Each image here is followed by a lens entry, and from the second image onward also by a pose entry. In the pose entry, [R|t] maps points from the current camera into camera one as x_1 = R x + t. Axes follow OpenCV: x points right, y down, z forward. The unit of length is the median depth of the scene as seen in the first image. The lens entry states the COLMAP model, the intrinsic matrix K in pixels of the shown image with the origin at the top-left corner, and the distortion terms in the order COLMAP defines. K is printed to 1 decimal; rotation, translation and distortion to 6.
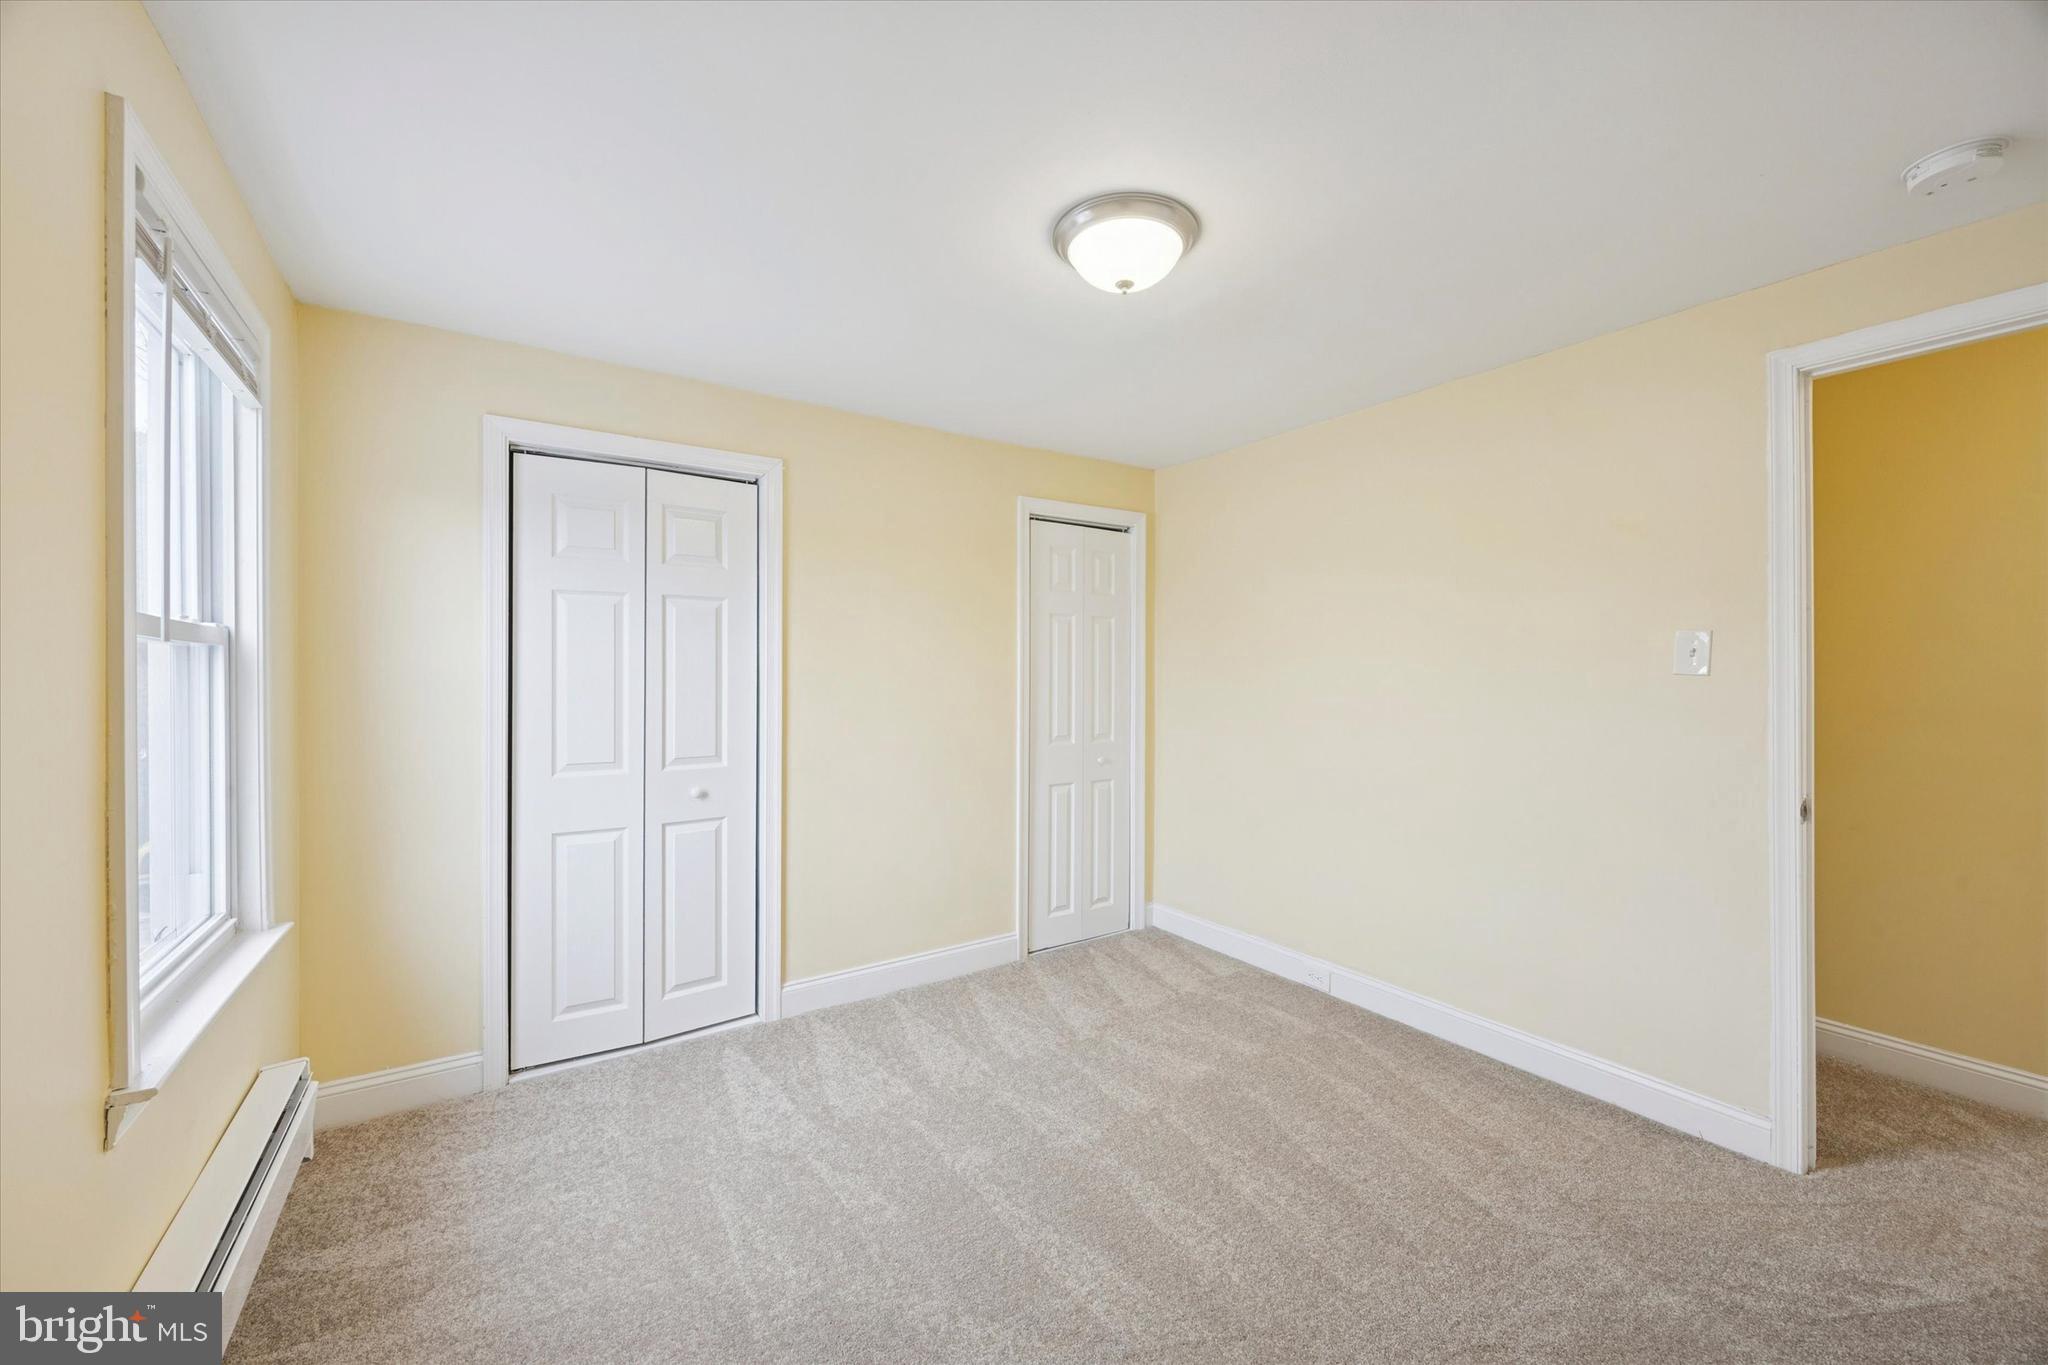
lens RADIAL K [[779.1, 0, 1008.0], [0, 779.1, 679.9], [0, 0, 1]] dist [-0.004043, -0.000023]
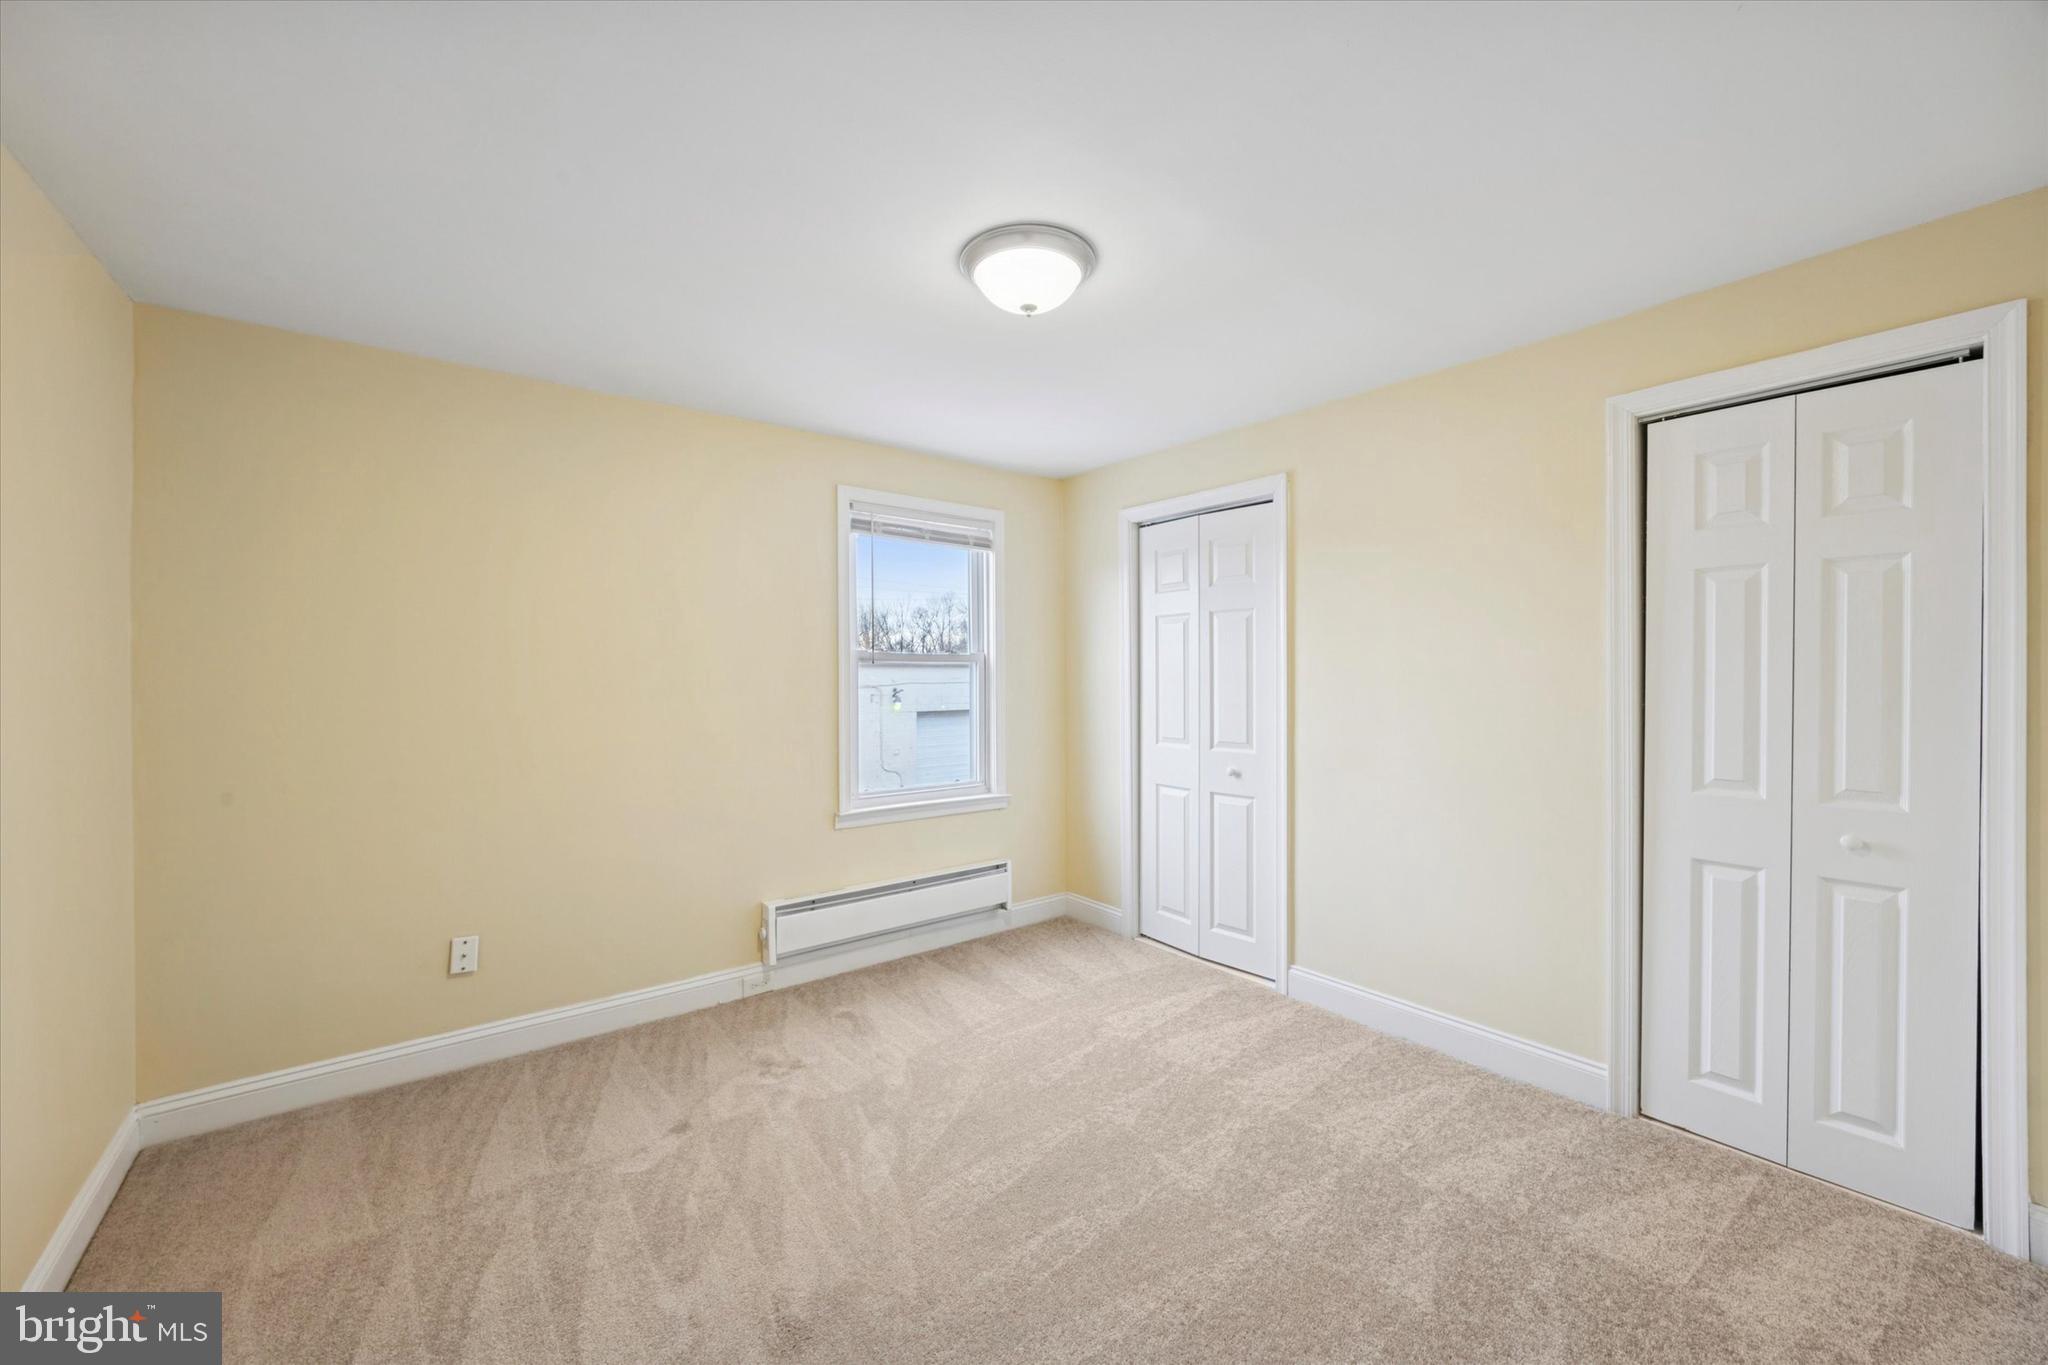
lens RADIAL K [[779.1, 0, 1013.4], [0, 779.1, 675.8], [0, 0, 1]] dist [-0.004043, -0.000023]
pose [[0.078145, 0.006249, -0.996922, 0.771389], [0.002244, 0.999977, 0.006445, -0.012631], [0.996939, -0.002741, 0.078129, 0.561184]]
